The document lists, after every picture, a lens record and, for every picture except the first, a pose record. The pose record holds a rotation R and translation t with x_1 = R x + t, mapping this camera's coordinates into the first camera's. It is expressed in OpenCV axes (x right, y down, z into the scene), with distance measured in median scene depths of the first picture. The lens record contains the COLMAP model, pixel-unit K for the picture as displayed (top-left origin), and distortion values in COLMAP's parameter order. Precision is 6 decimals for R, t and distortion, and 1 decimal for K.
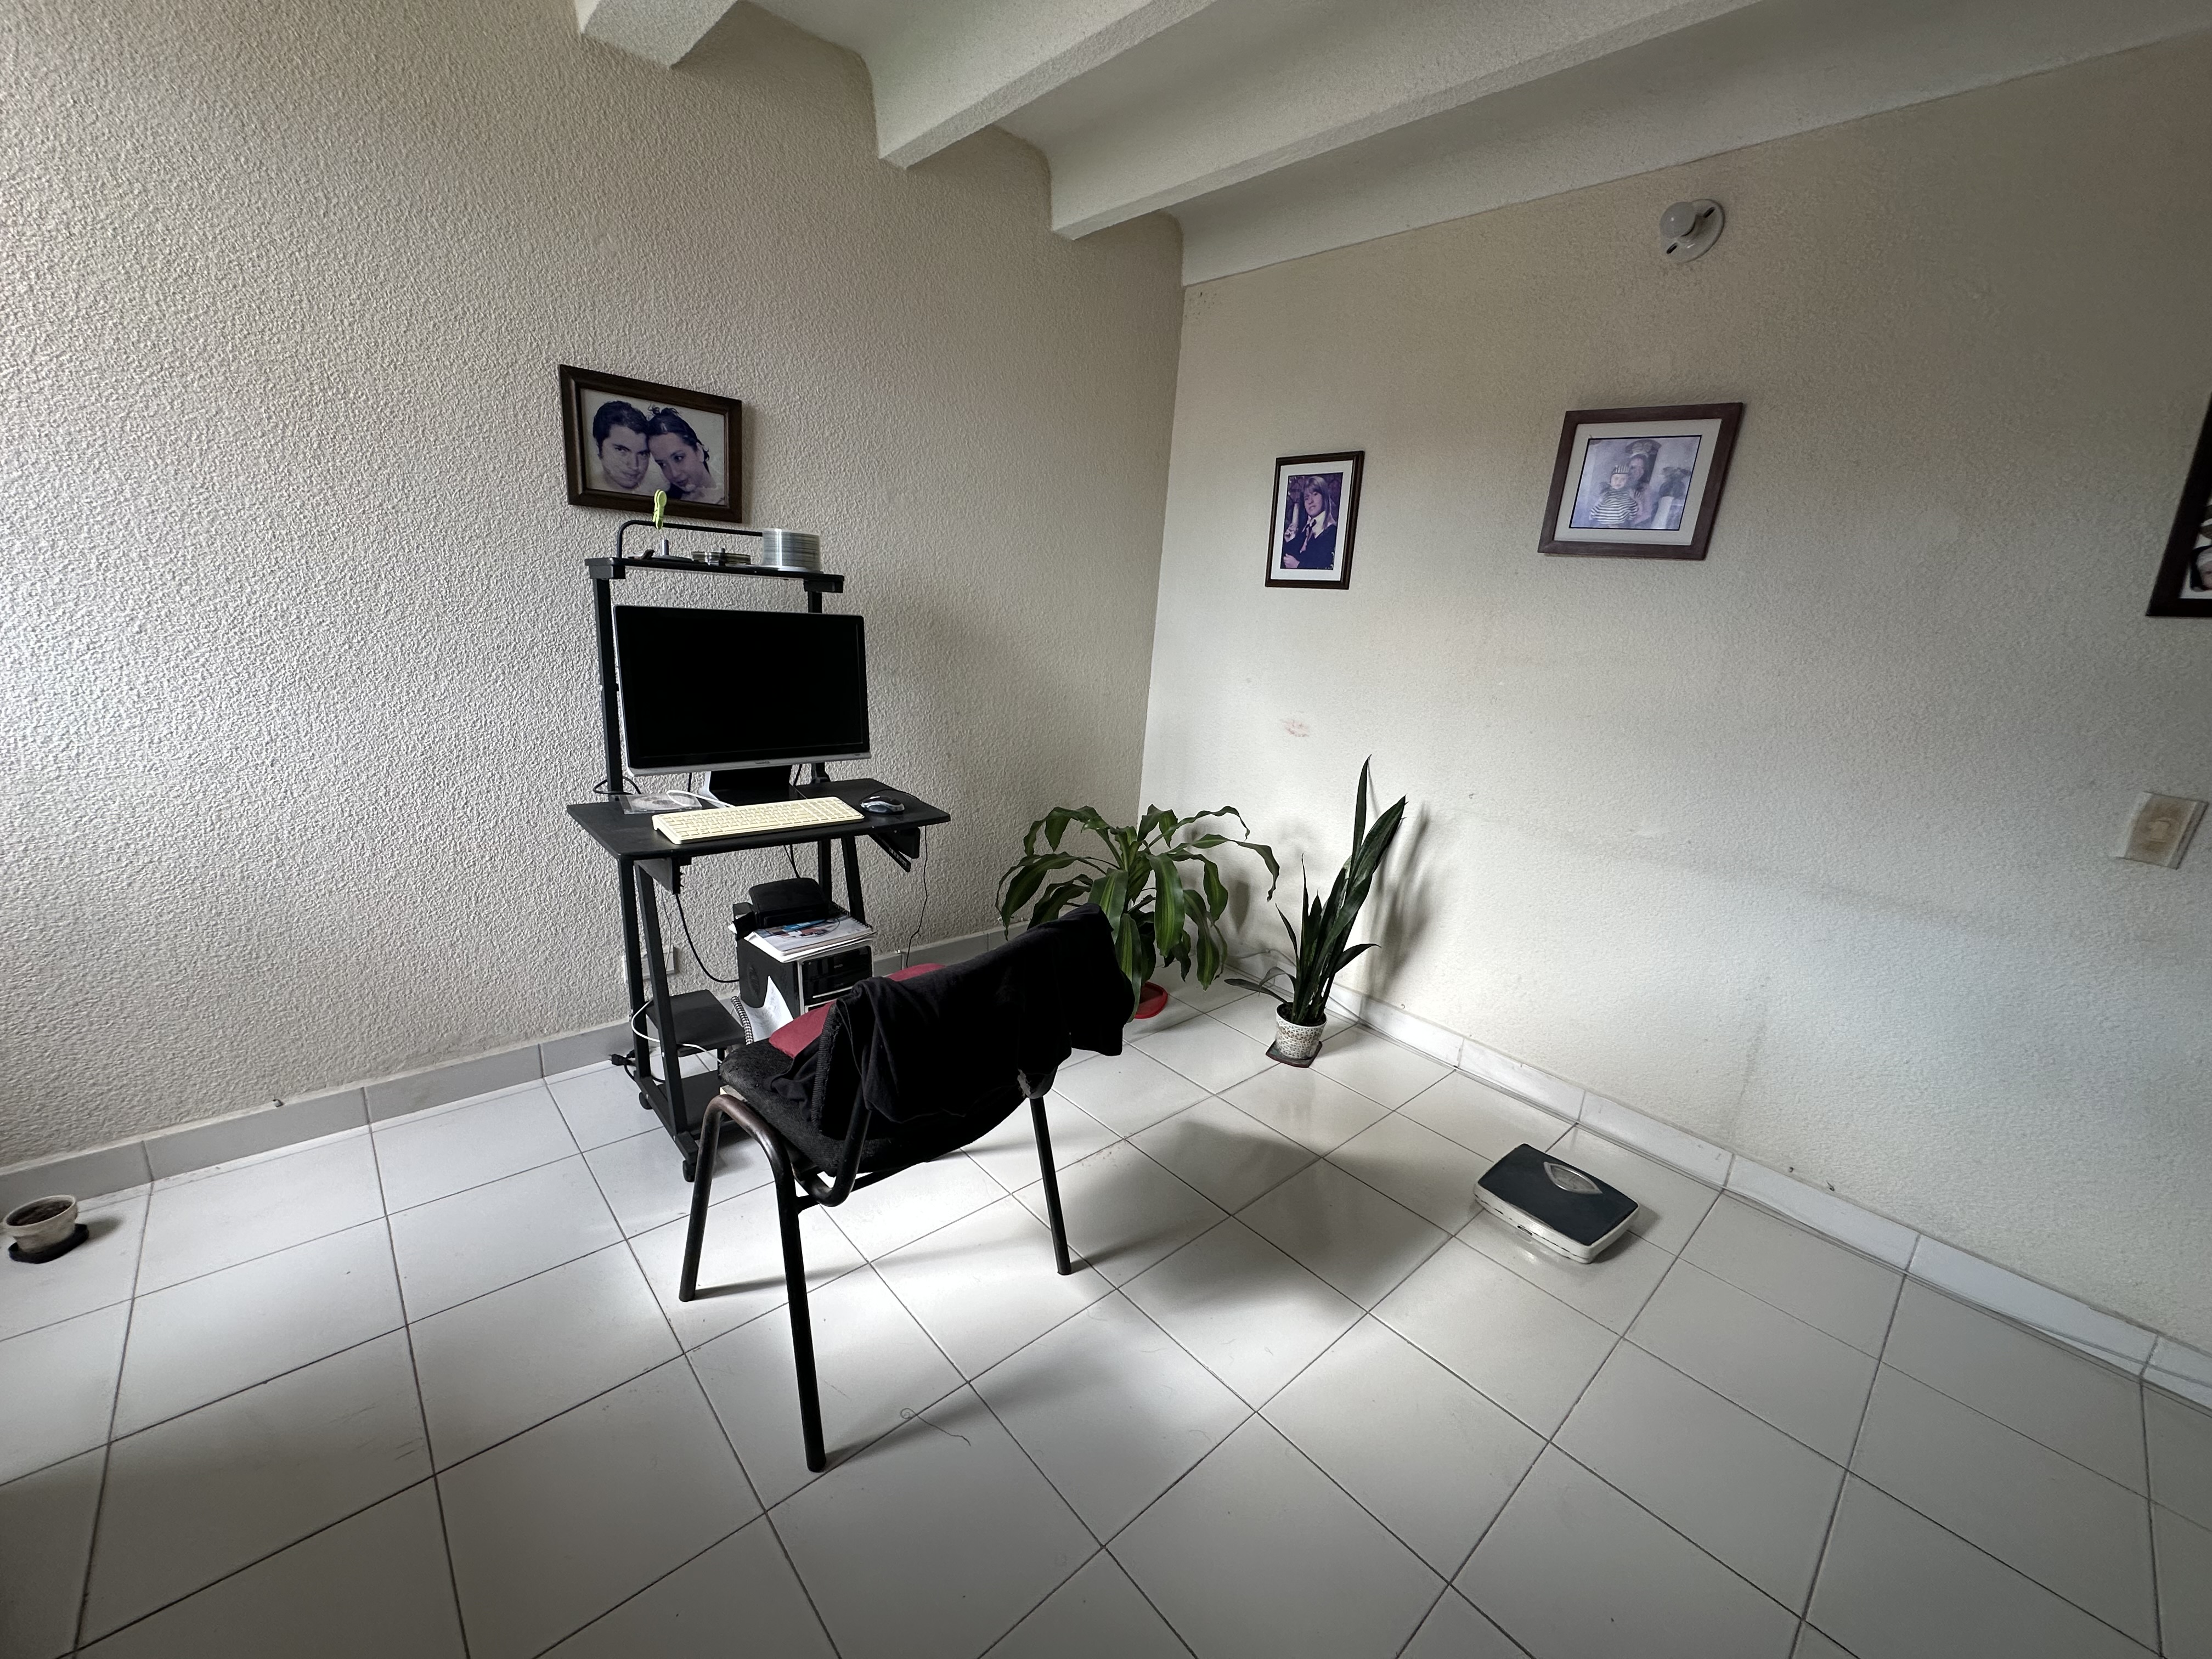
lens RADIAL K [[883.5, 0, 1105.4], [0, 883.5, 824.3], [0, 0, 1]] dist [-0.001590, 0.000004]
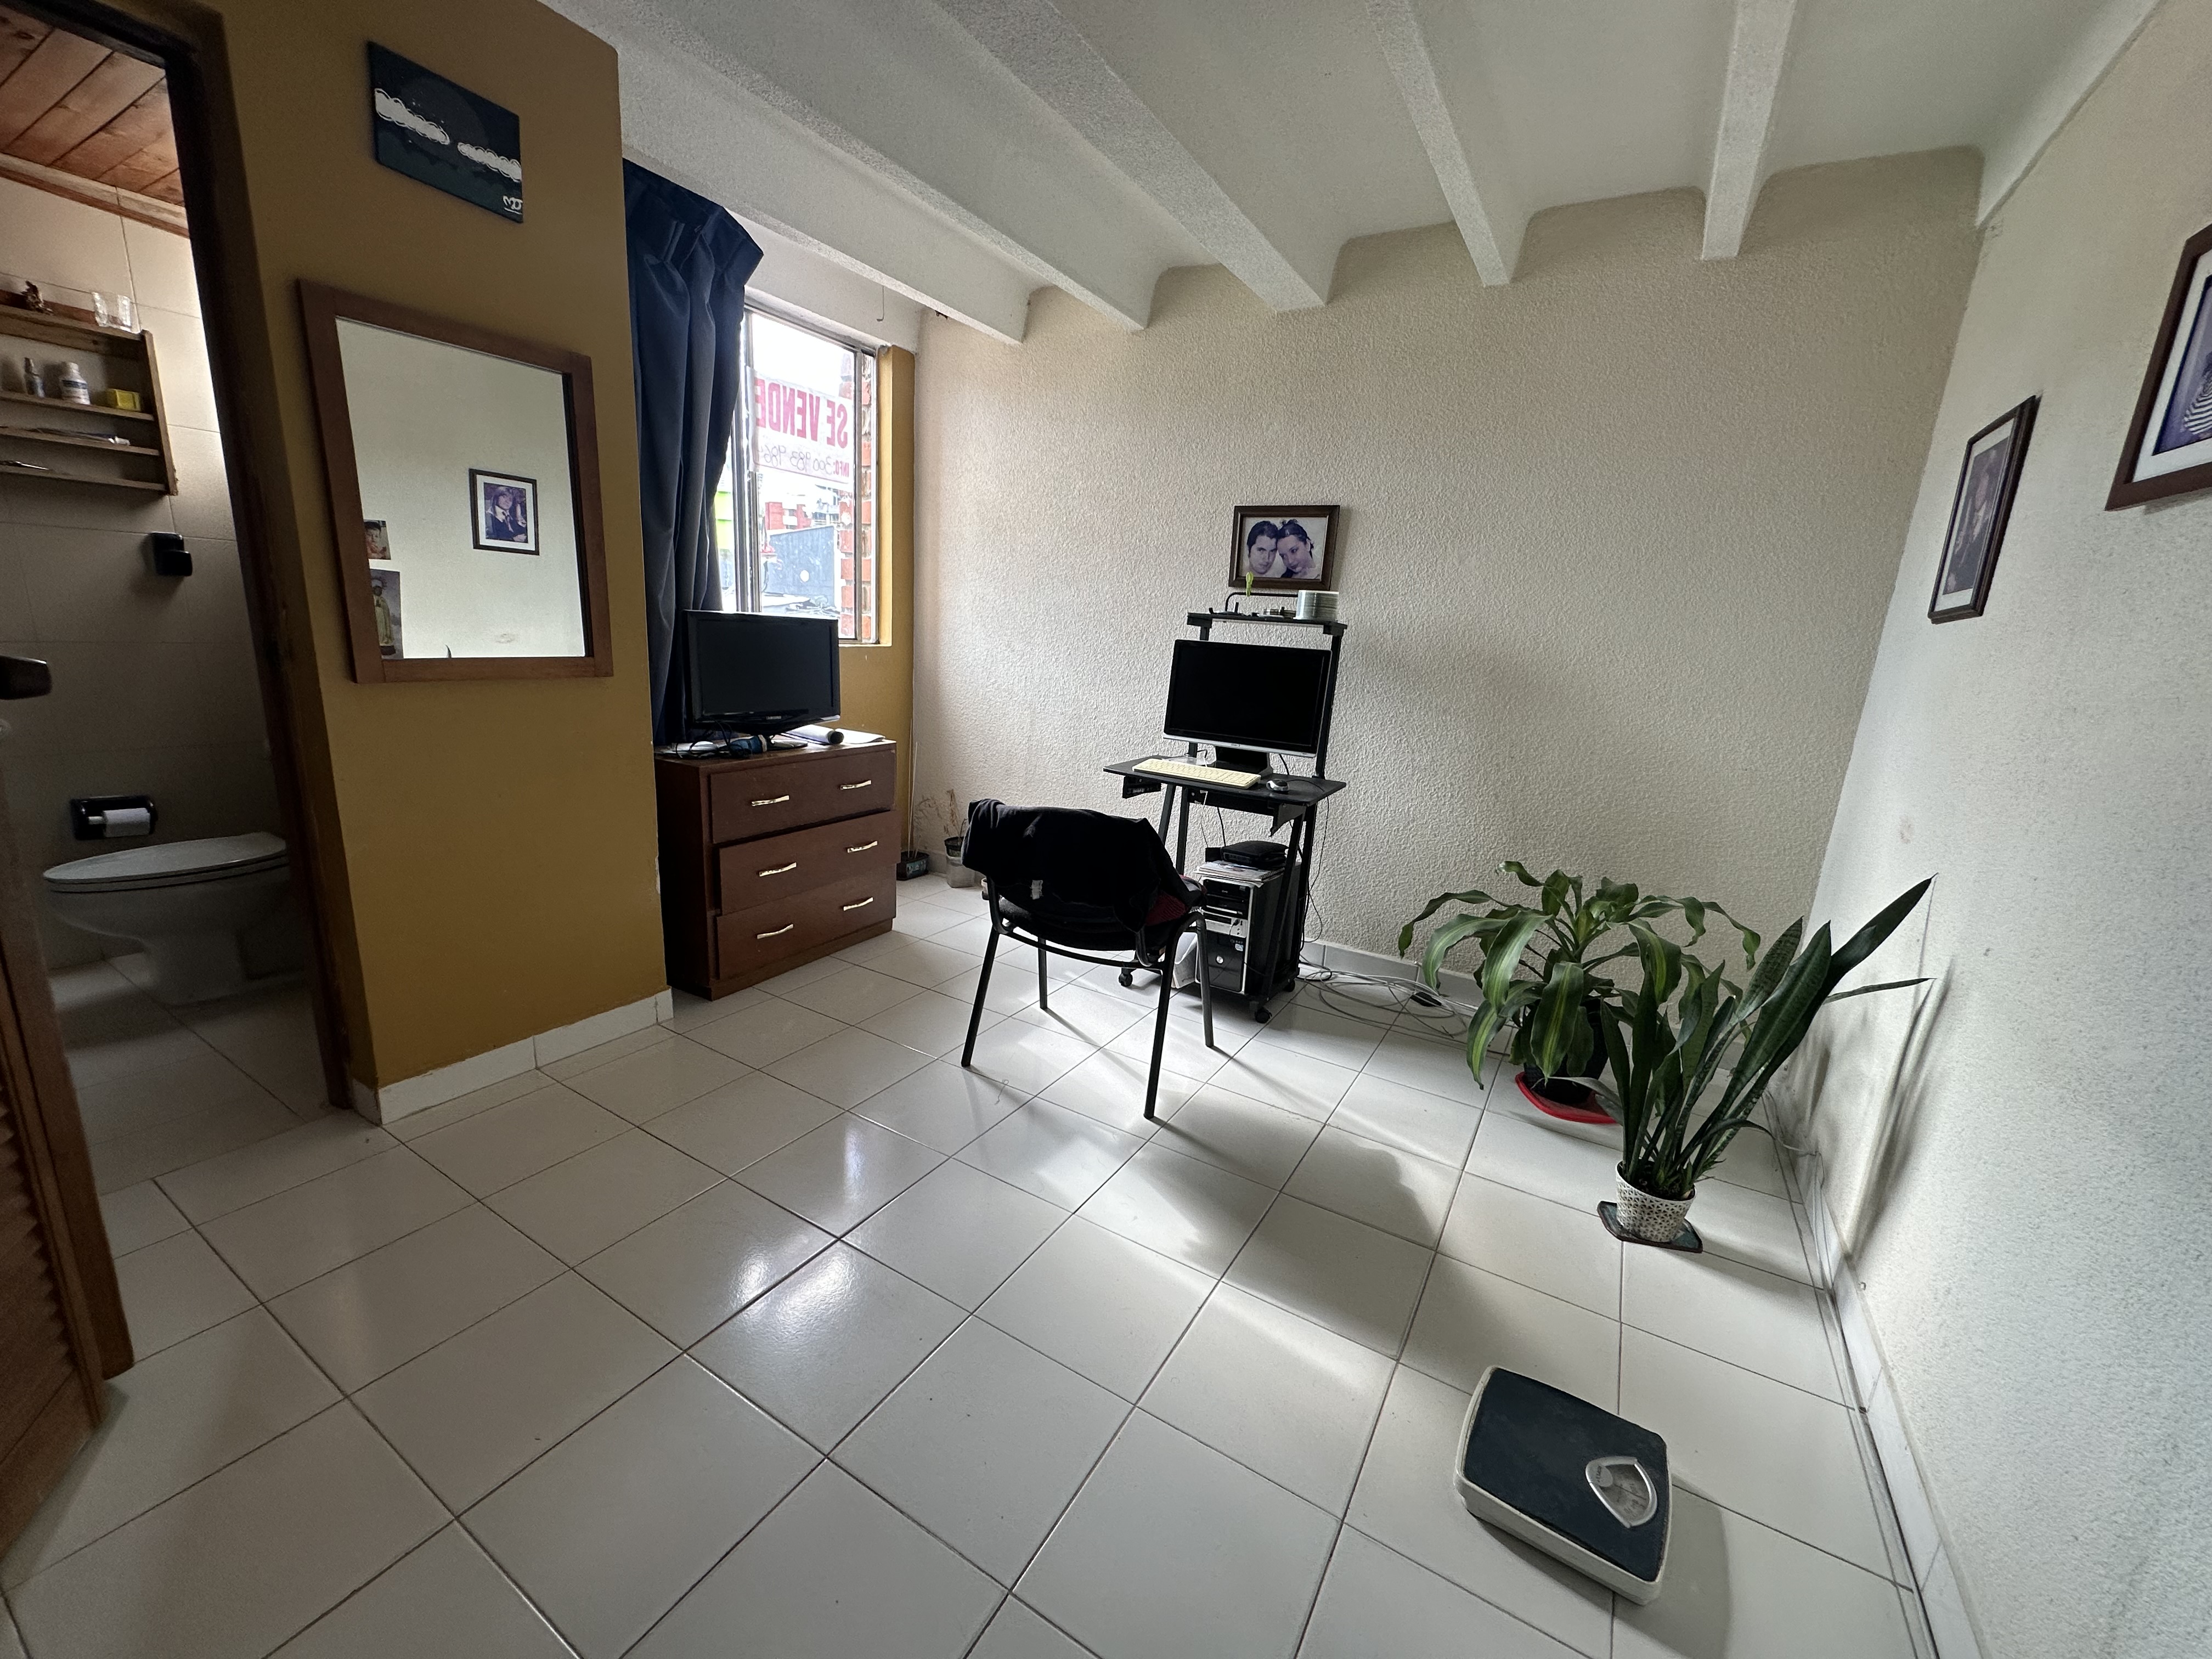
lens RADIAL K [[883.5, 0, 1105.4], [0, 883.5, 824.3], [0, 0, 1]] dist [-0.001590, 0.000004]
pose [[0.289589, 0.158061, -0.944010, 0.939082], [-0.281914, 0.956606, 0.073688, 0.009242], [0.914693, 0.244791, 0.321582, 0.348703]]
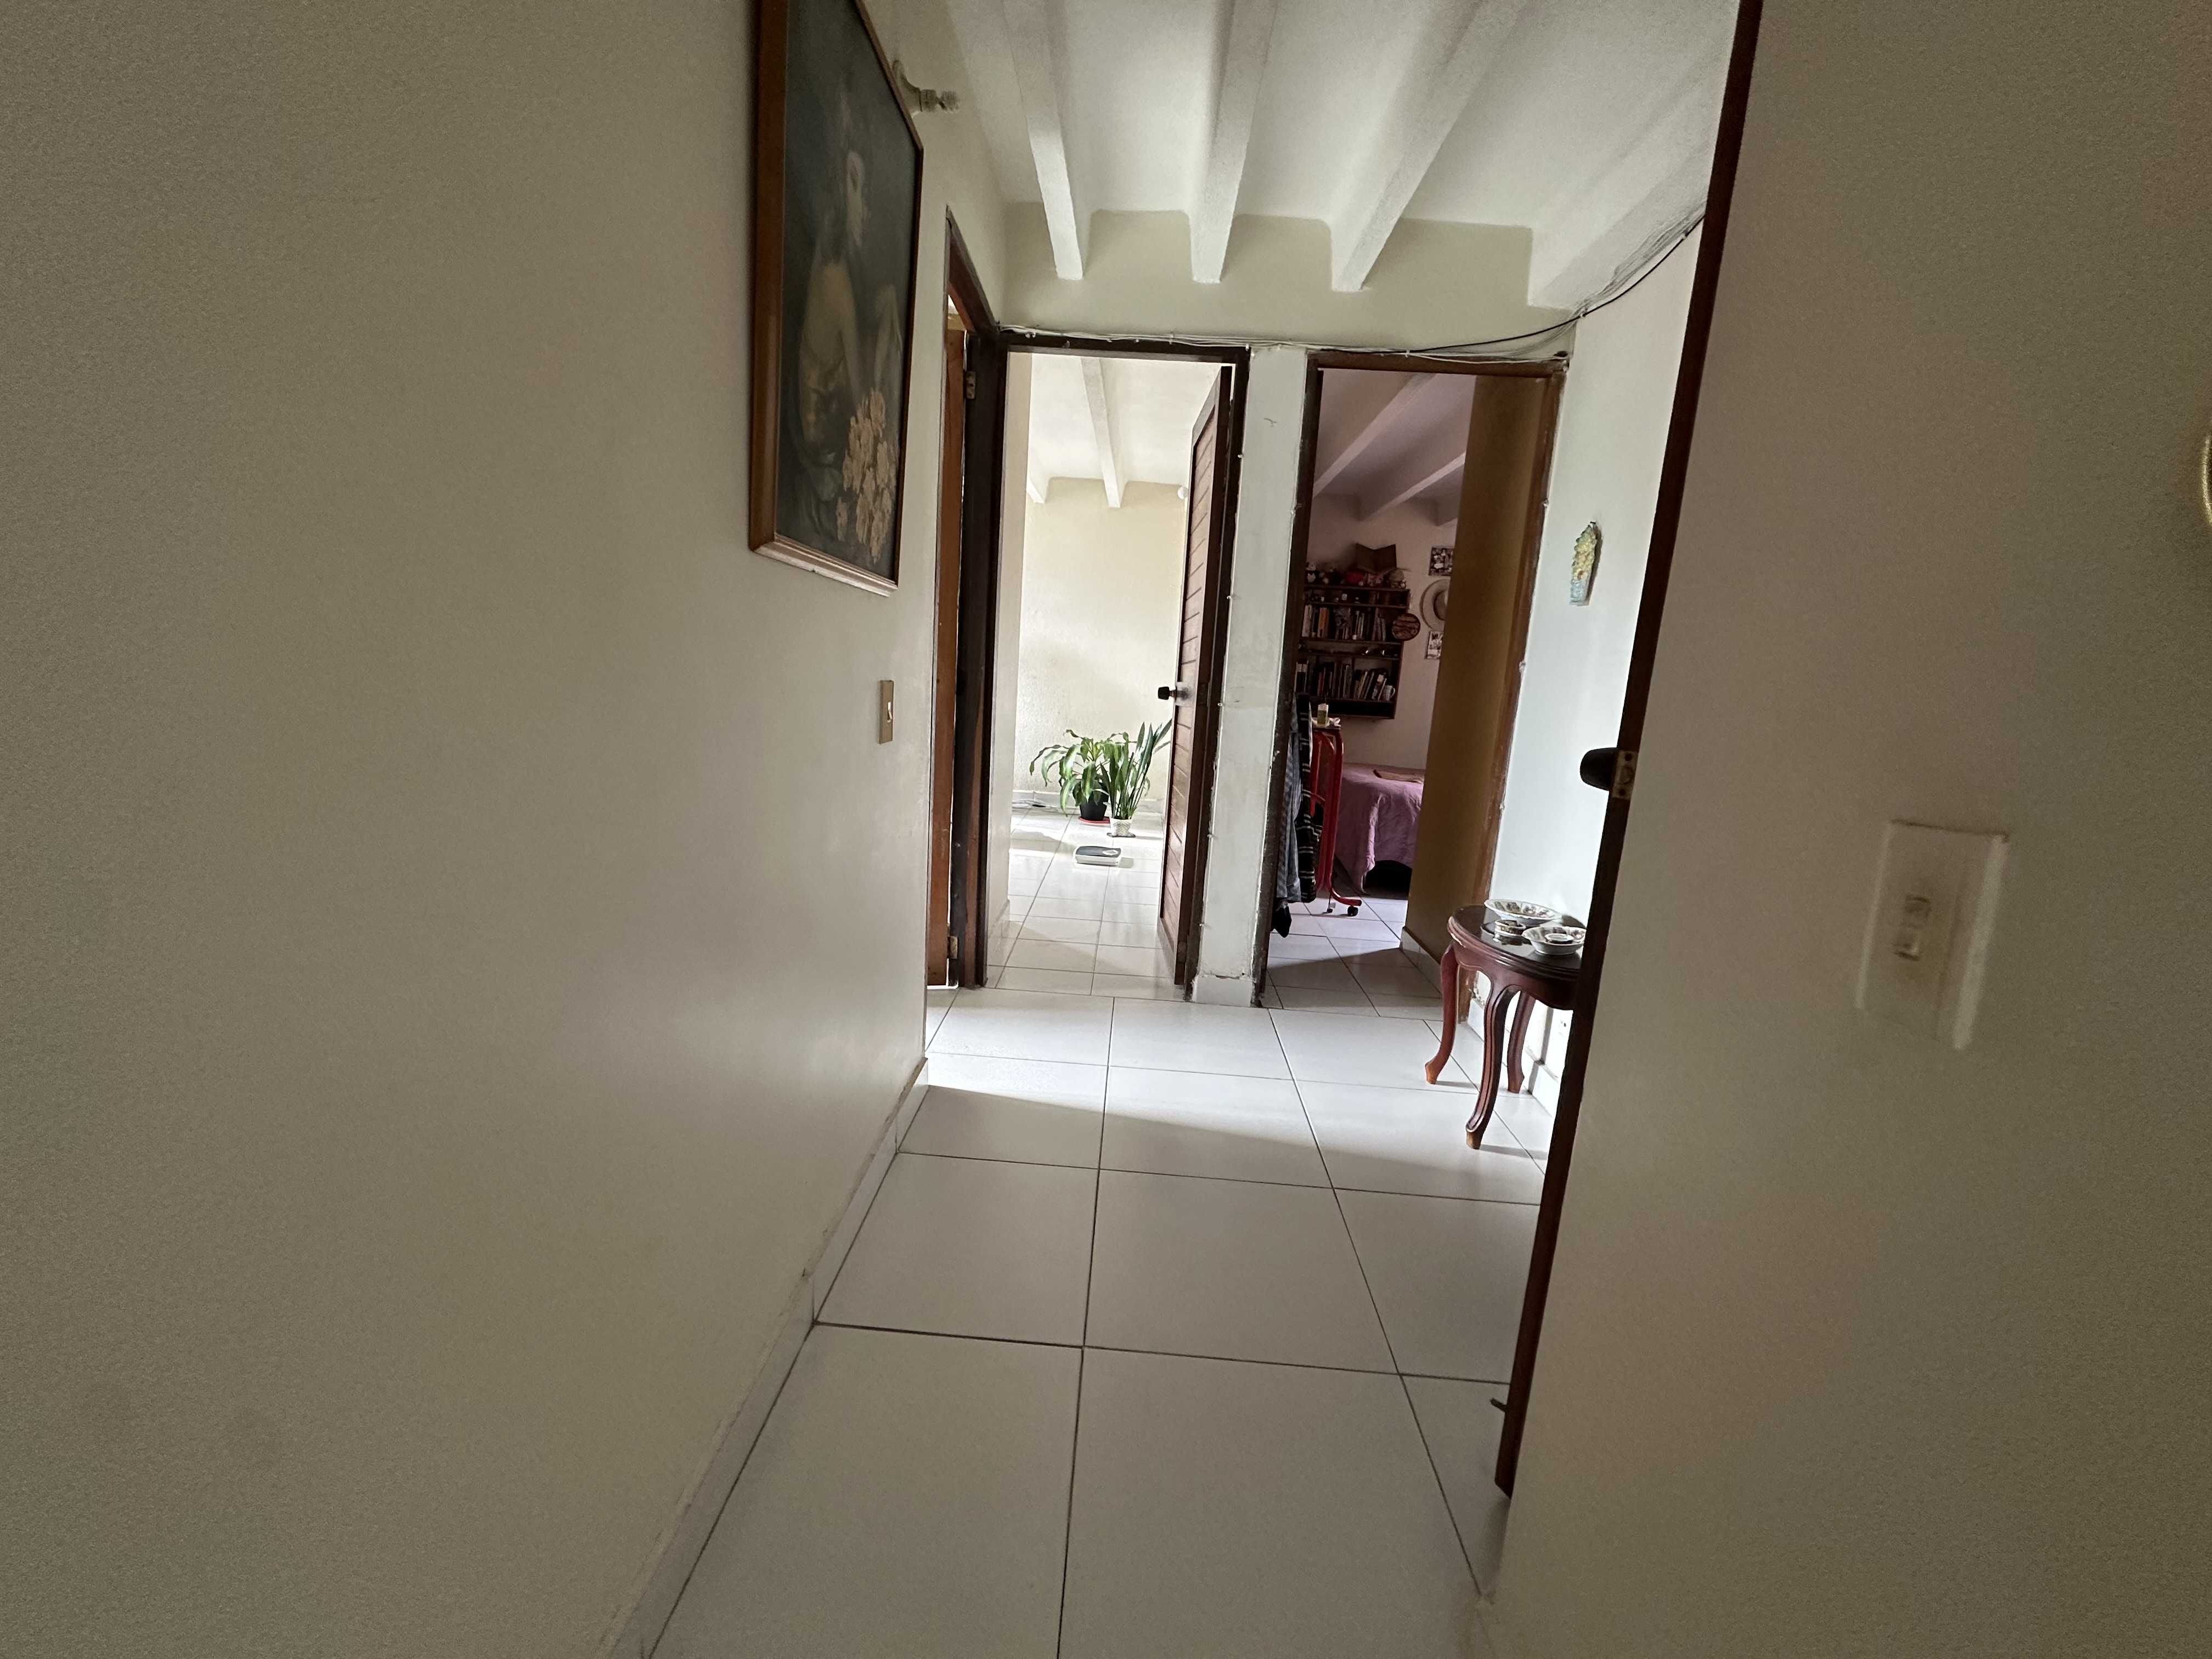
lens RADIAL K [[883.5, 0, 1105.4], [0, 883.5, 824.3], [0, 0, 1]] dist [-0.001590, 0.000004]
pose [[0.712554, 0.091783, -0.695588, 2.267888], [-0.185587, 0.980751, -0.060703, 0.479310], [0.676627, 0.172346, 0.715872, -0.833854]]
